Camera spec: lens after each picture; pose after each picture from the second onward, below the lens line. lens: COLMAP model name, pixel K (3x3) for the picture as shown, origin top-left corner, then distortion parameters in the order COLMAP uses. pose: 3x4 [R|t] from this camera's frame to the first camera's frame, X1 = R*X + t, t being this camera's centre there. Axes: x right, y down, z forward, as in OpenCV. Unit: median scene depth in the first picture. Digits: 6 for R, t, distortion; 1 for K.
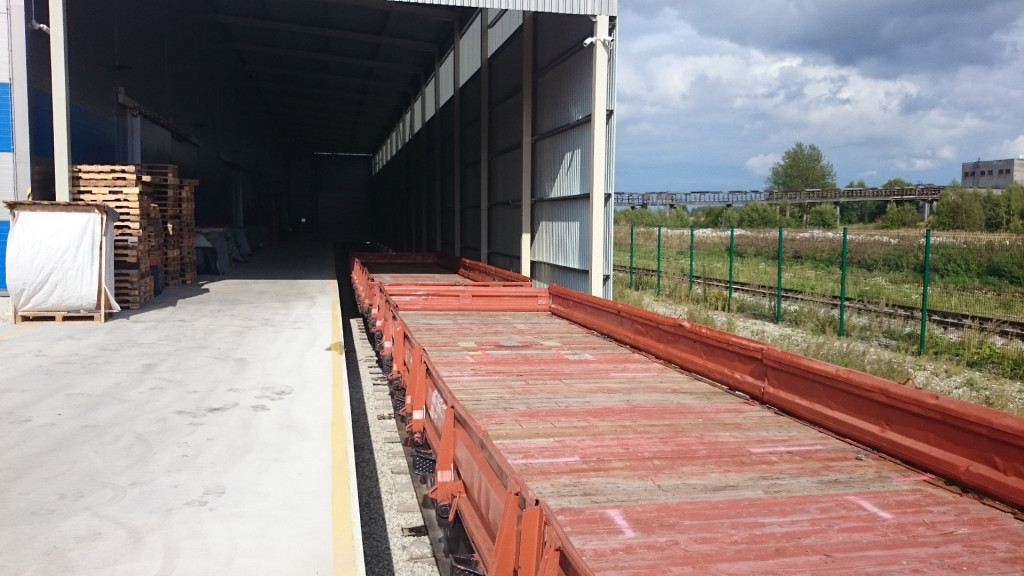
lens RADIAL K [[815.8, 0, 509.9], [0, 815.8, 275.7], [0, 0, 1]] dist [0.048527, -0.104218]
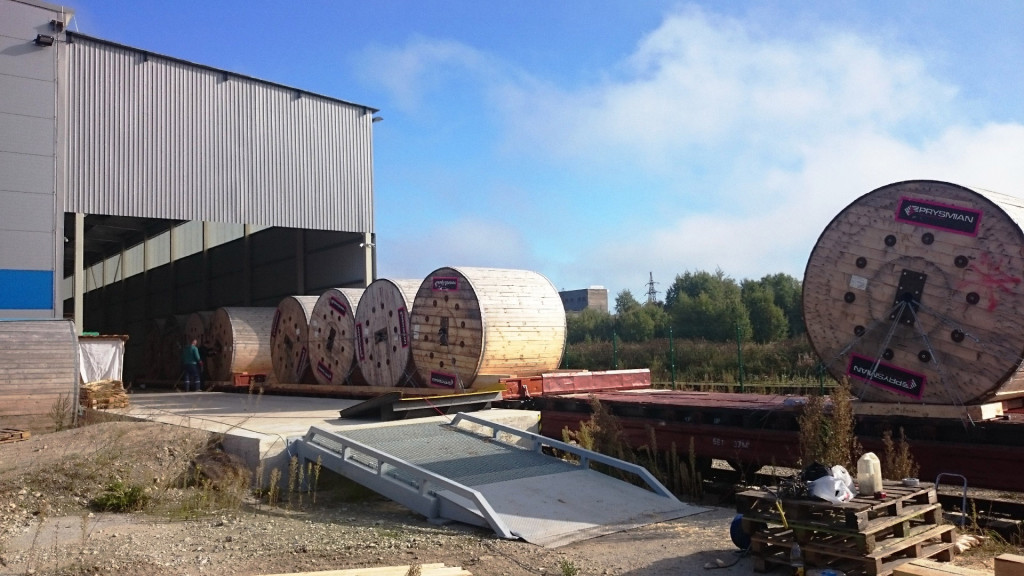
lens RADIAL K [[804.5, 0, 506.3], [0, 804.5, 267.9], [0, 0, 1]] dist [0.138561, -0.235004]
pose [[0.904399, 0.000924, 0.426686, -0.094201], [0.070910, 0.985766, -0.152435, 0.020500], [-0.420754, 0.168119, 0.891461, -0.198960]]
